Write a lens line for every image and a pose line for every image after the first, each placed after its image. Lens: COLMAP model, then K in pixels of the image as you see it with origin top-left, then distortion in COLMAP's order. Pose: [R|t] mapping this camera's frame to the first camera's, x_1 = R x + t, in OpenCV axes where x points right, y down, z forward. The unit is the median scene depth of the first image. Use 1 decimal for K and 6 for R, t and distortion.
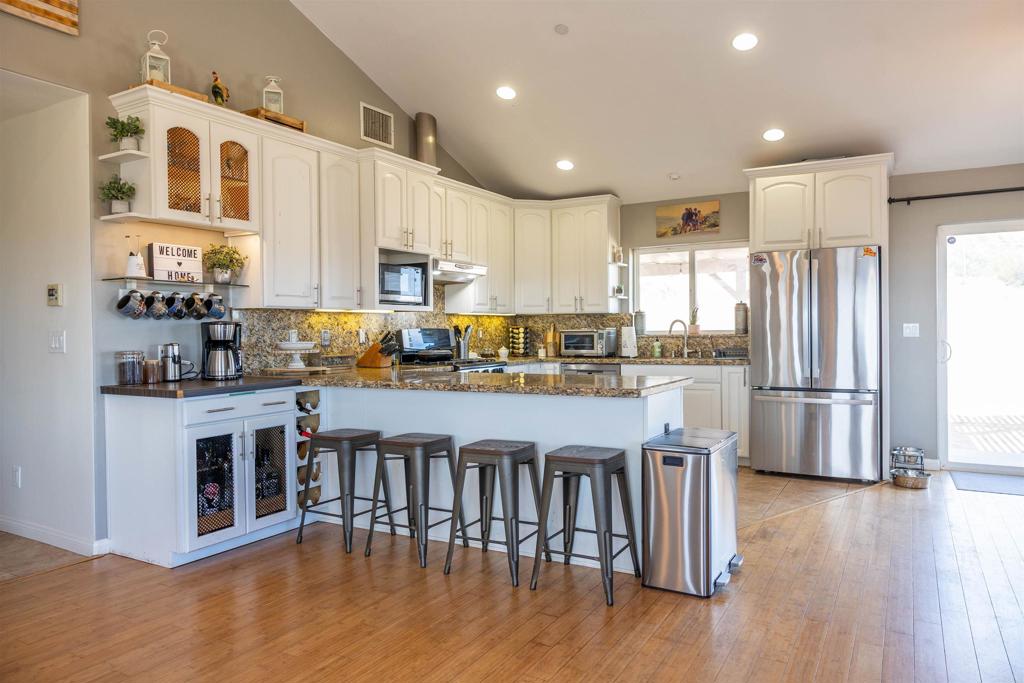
lens RADIAL K [[685.7, 0, 513.8], [0, 685.7, 343.5], [0, 0, 1]] dist [-0.008376, 0.018235]
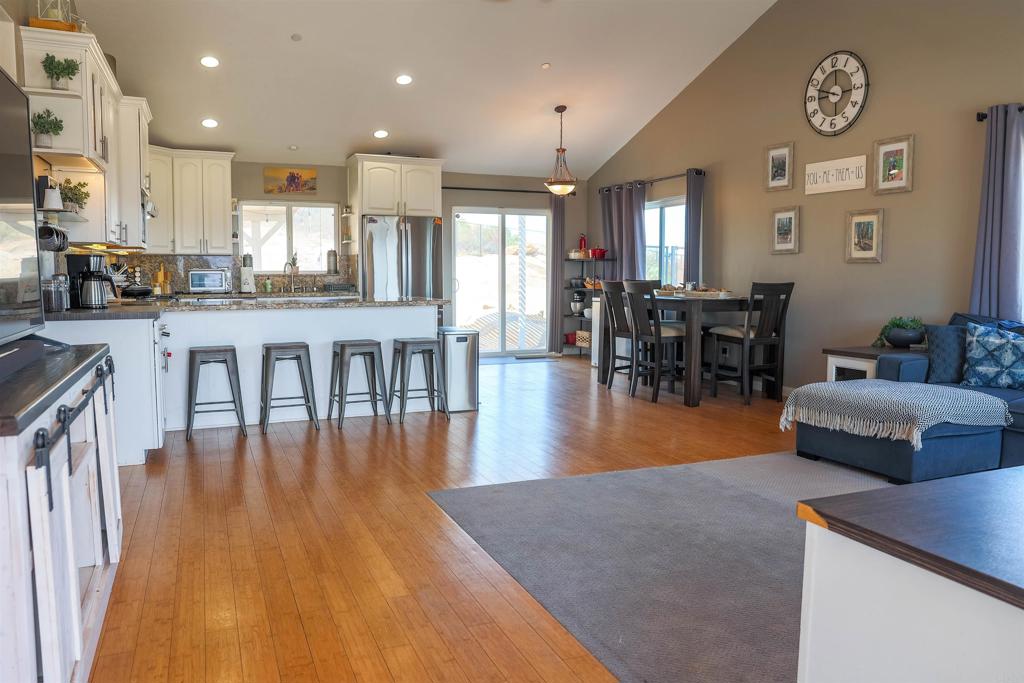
lens RADIAL K [[744.8, 0, 512.7], [0, 744.8, 333.5], [0, 0, 1]] dist [-0.096842, 0.058837]
pose [[0.597879, -0.052502, 0.799865, -0.591283], [0.009077, 0.998232, 0.058738, 0.019936], [-0.801535, -0.027858, 0.597299, -0.128911]]
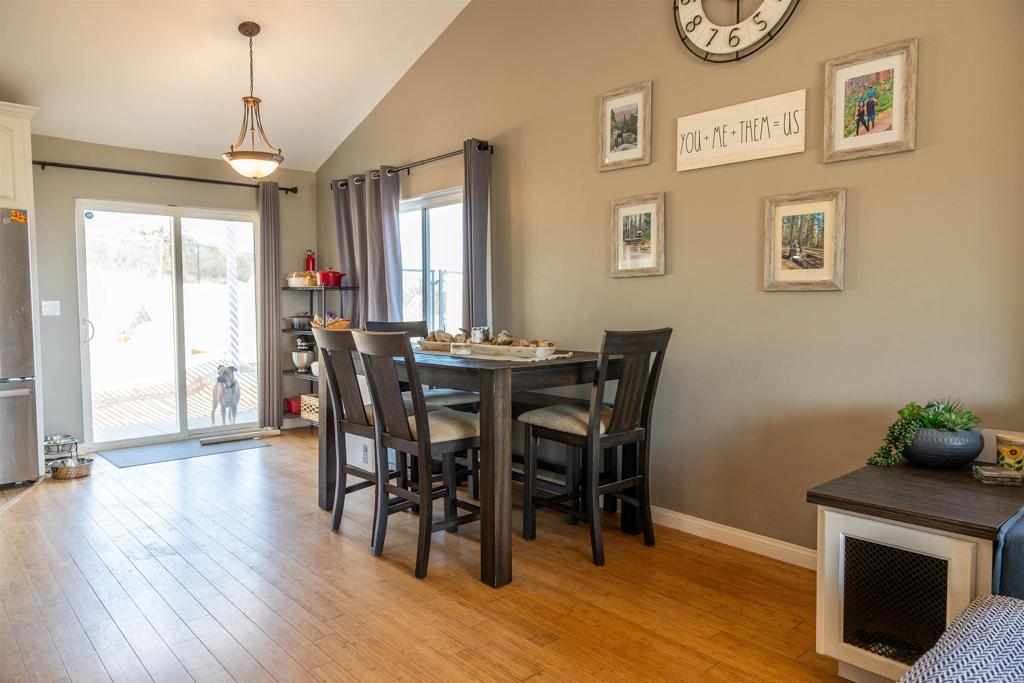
lens RADIAL K [[685.7, 0, 513.5], [0, 685.7, 337.5], [0, 0, 1]] dist [-0.008376, 0.018235]
pose [[0.310524, -0.041057, 0.949678, -0.086742], [0.020970, 0.999120, 0.036338, -0.000671], [-0.950334, 0.008631, 0.311112, 0.112282]]
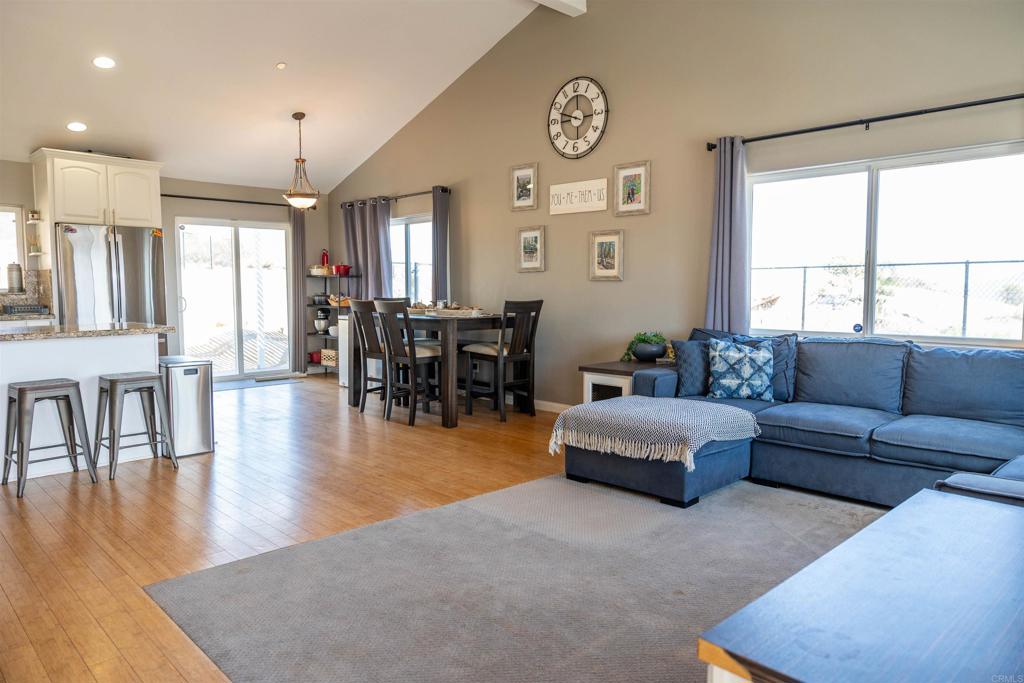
lens RADIAL K [[685.7, 0, 513.6], [0, 685.7, 338.0], [0, 0, 1]] dist [-0.008376, 0.018235]
pose [[0.267027, -0.063578, 0.961589, -0.500849], [0.018840, 0.997975, 0.060752, 0.007072], [-0.963505, 0.001894, 0.267685, -0.056024]]
